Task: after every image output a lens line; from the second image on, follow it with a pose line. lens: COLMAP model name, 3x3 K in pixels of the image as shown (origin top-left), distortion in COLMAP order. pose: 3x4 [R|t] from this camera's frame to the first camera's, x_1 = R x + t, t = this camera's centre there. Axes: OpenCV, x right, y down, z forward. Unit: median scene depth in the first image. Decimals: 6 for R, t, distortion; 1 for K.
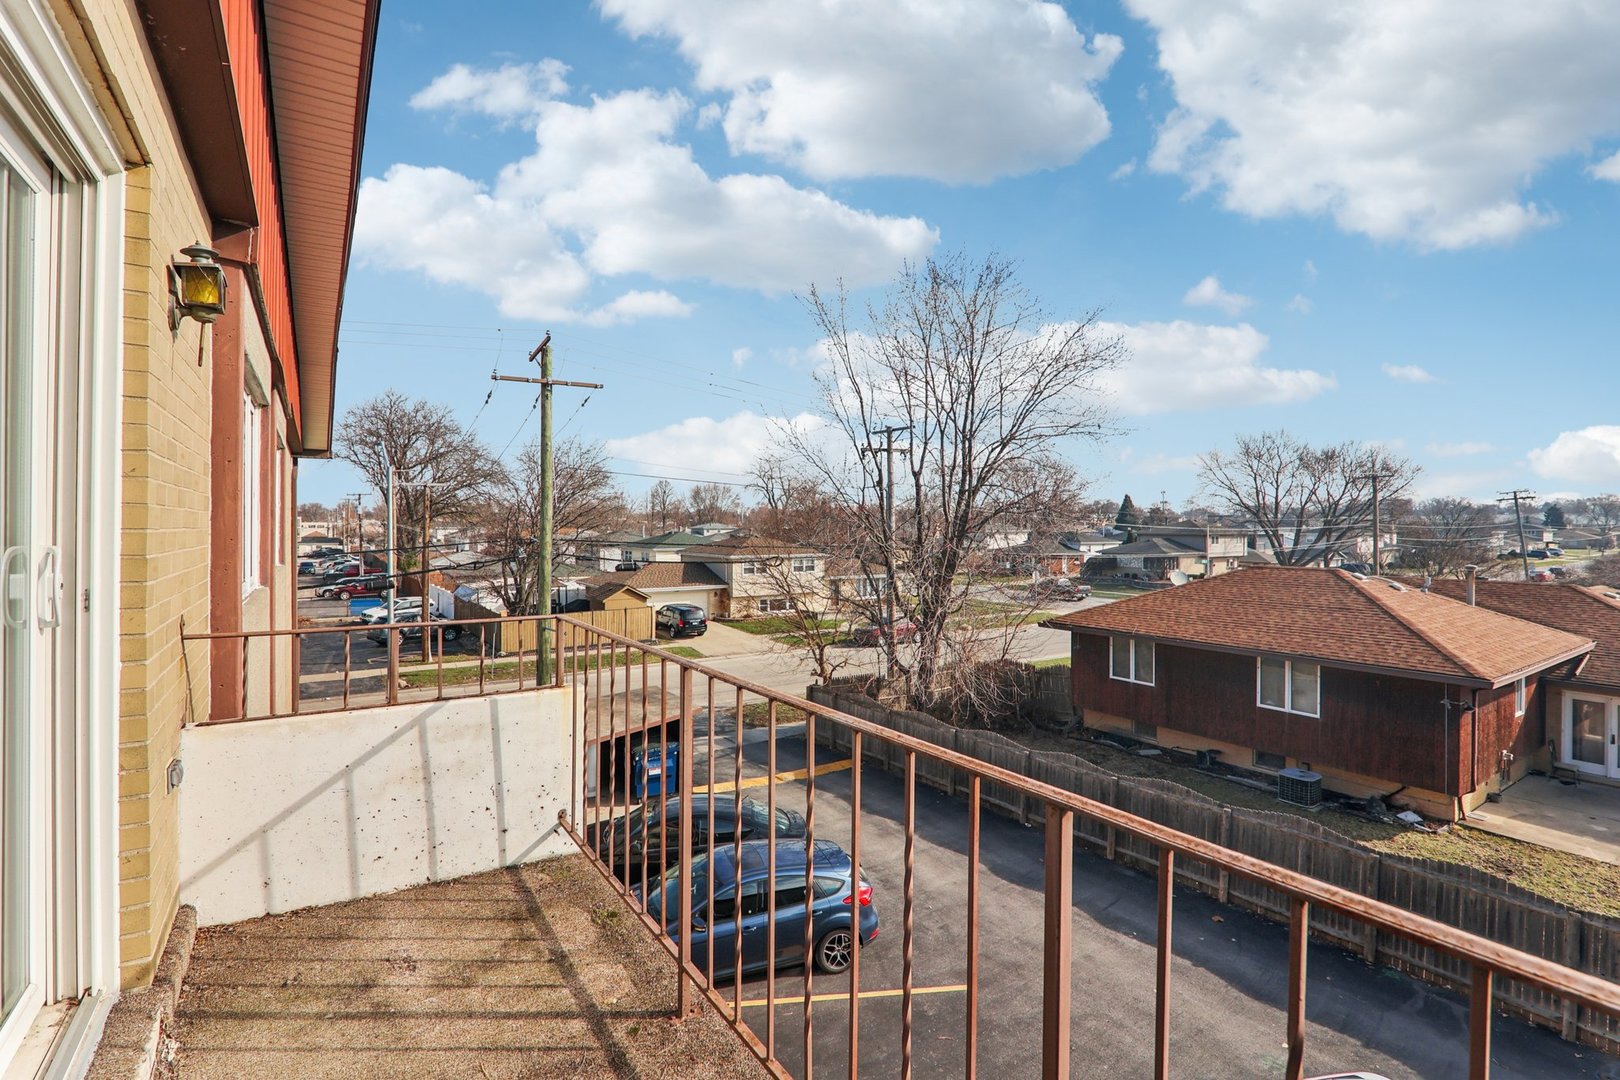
lens RADIAL K [[745.6, 0, 810.9], [0, 745.6, 525.8], [0, 0, 1]] dist [-0.021492, 0.002620]
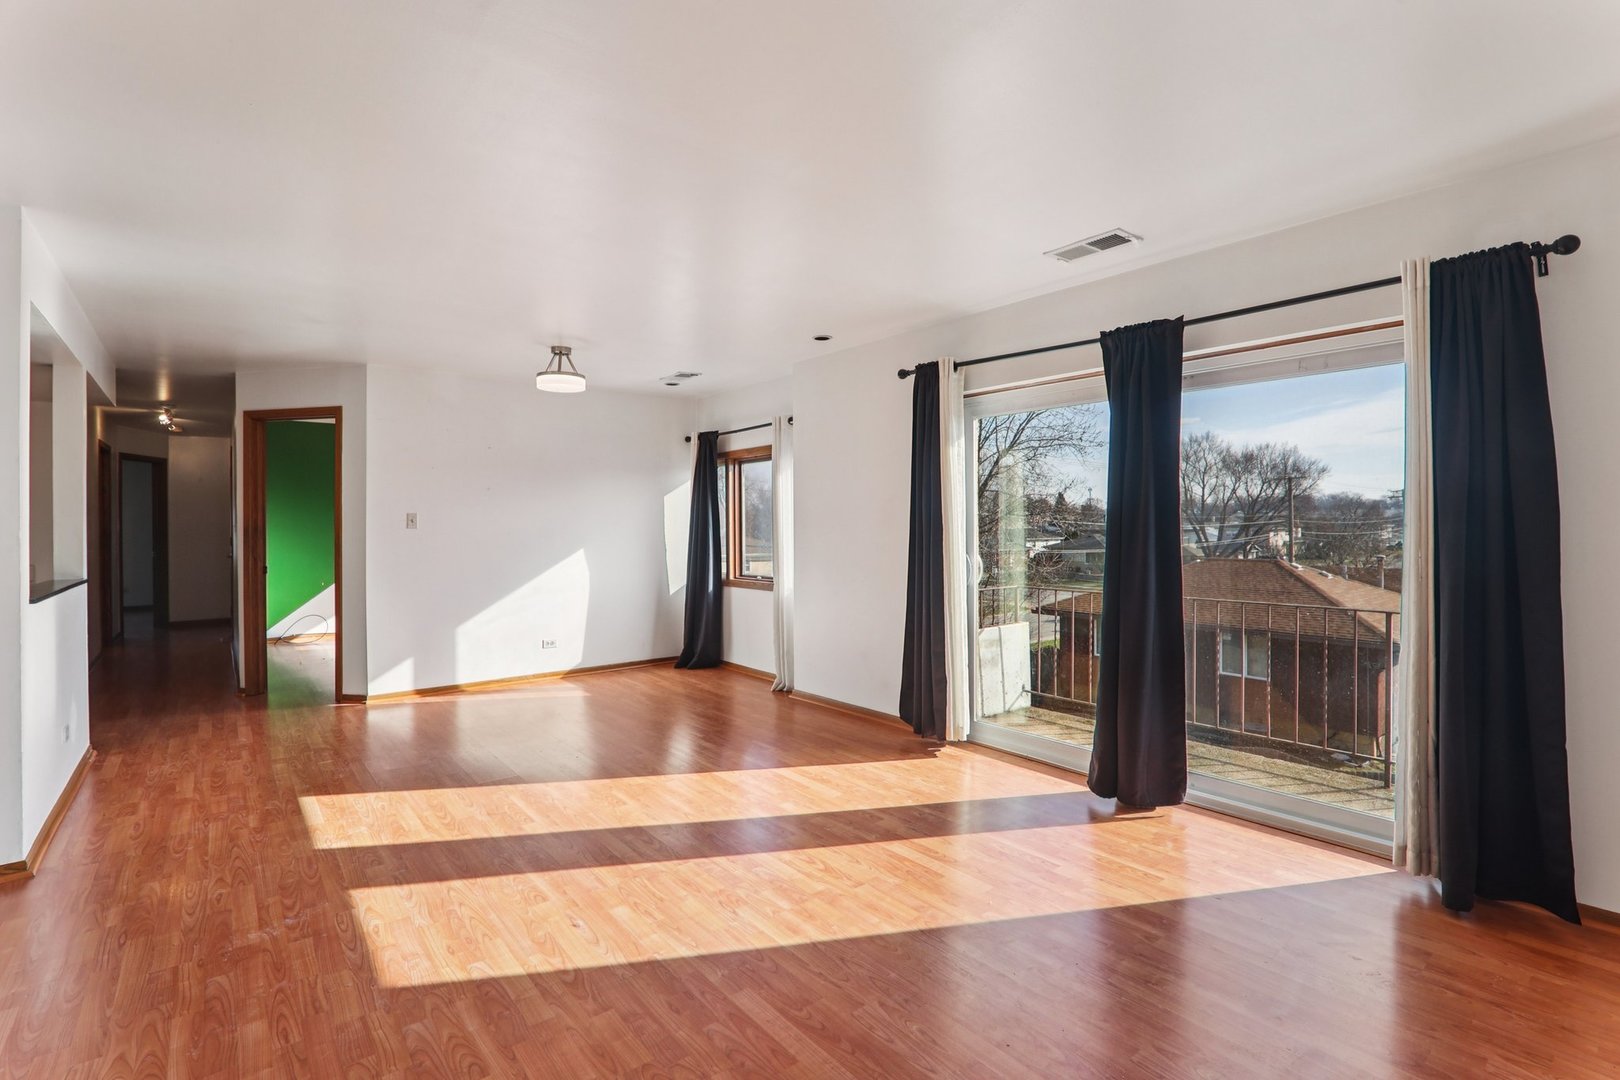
lens RADIAL K [[745.6, 0, 818.1], [0, 745.6, 530.3], [0, 0, 1]] dist [-0.021492, 0.002620]
pose [[0.995253, -0.008470, 0.096952, -0.043986], [0.007636, 0.999931, 0.008974, -0.002016], [-0.097021, -0.008191, 0.995249, -0.037780]]
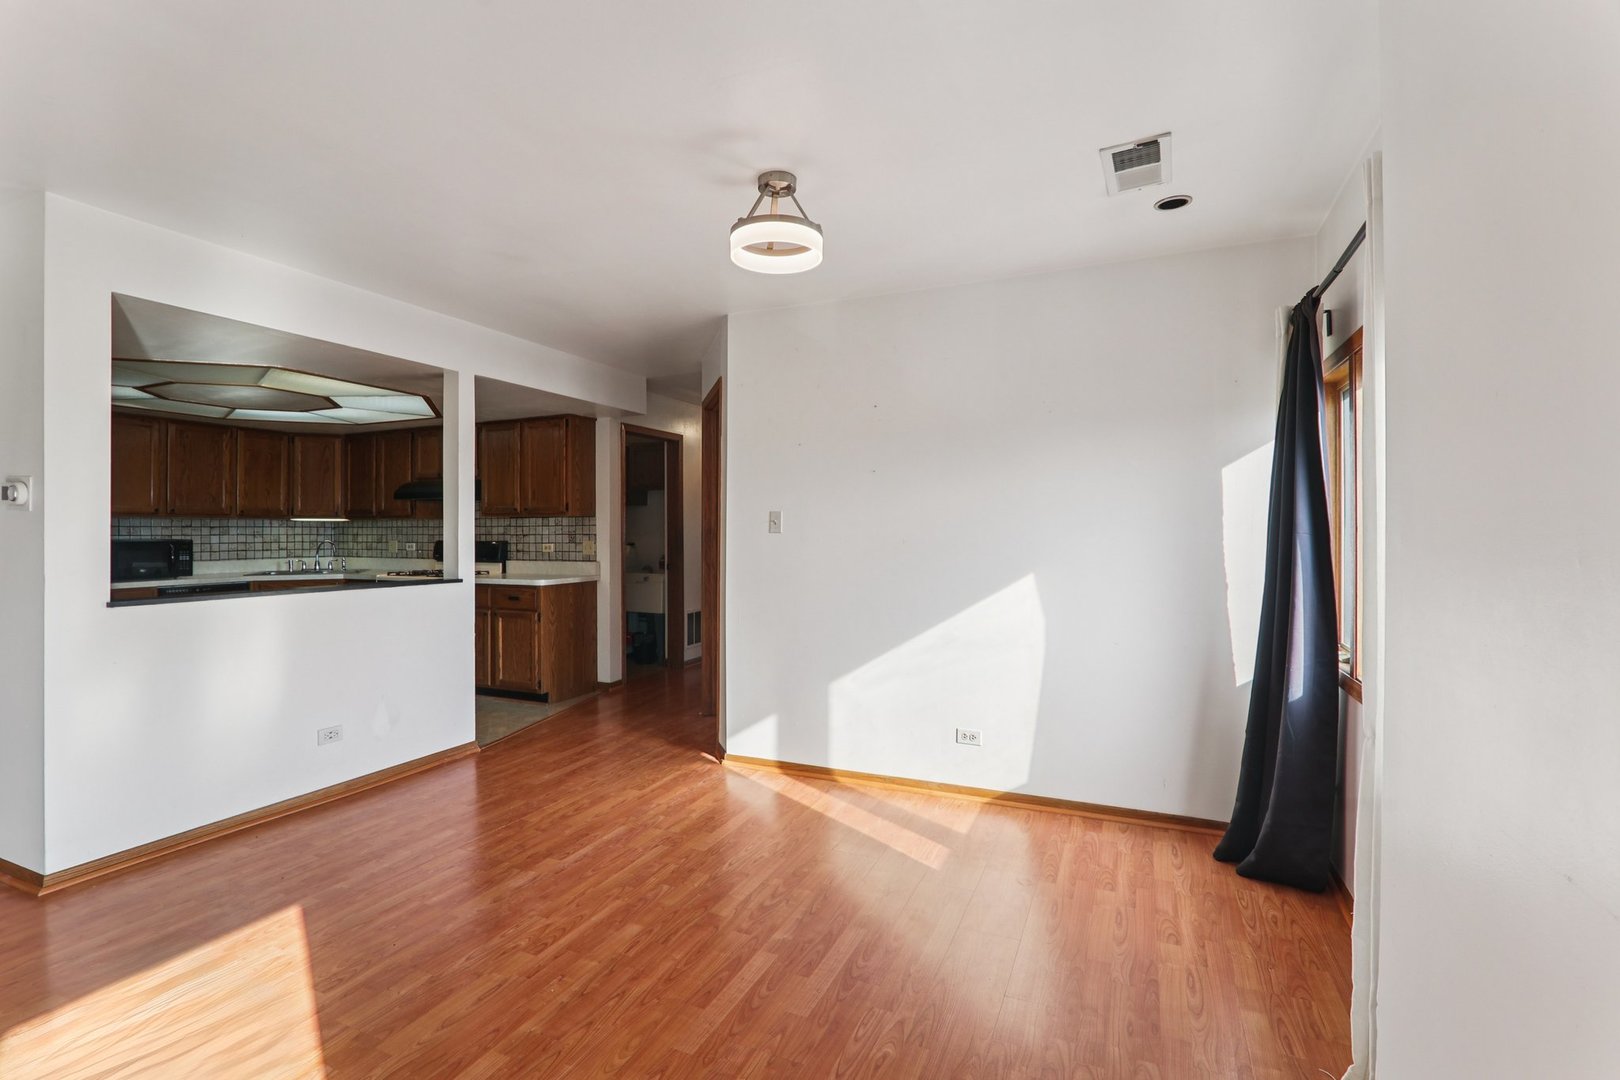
lens RADIAL K [[745.6, 0, 808.7], [0, 745.6, 533.8], [0, 0, 1]] dist [-0.021492, 0.002620]
pose [[0.537098, 0.003278, -0.843513, 0.037992], [-0.000221, 0.999993, 0.003746, -0.001806], [0.843520, -0.001826, 0.537095, 0.294941]]
